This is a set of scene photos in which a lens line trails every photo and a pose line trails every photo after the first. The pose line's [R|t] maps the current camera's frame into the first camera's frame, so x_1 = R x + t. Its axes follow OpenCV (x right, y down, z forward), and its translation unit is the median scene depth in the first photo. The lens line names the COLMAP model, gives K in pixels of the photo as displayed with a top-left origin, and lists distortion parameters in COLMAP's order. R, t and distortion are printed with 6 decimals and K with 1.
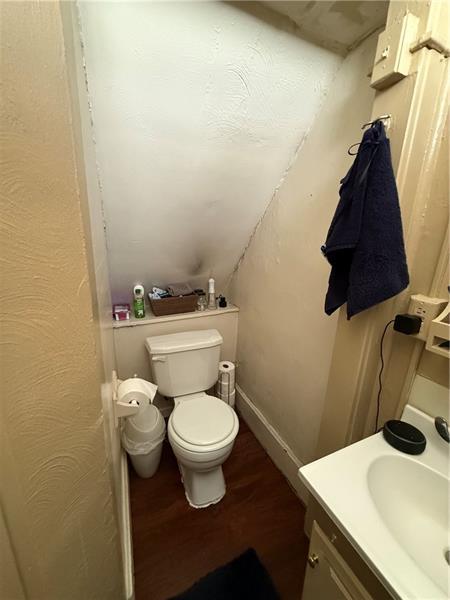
lens RADIAL K [[240.2, 0, 224.6], [0, 240.2, 300.3], [0, 0, 1]] dist [-0.003722, -0.000580]
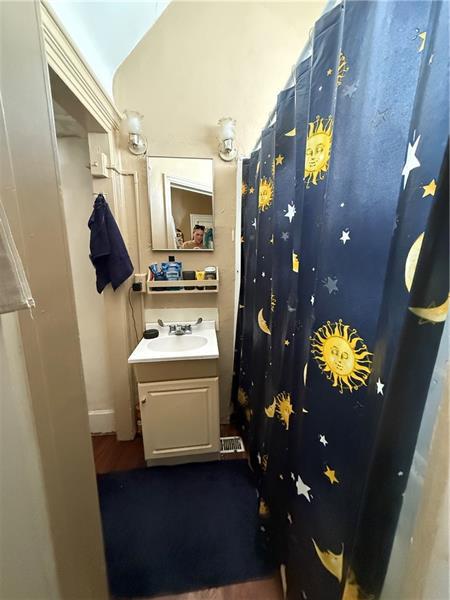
lens RADIAL K [[240.2, 0, 225.2], [0, 240.2, 302.0], [0, 0, 1]] dist [-0.003722, -0.000580]
pose [[0.340139, -0.214693, 0.915540, -1.074792], [0.249626, 0.959275, 0.132208, 0.146831], [-0.906638, 0.183573, 0.379879, -0.593489]]
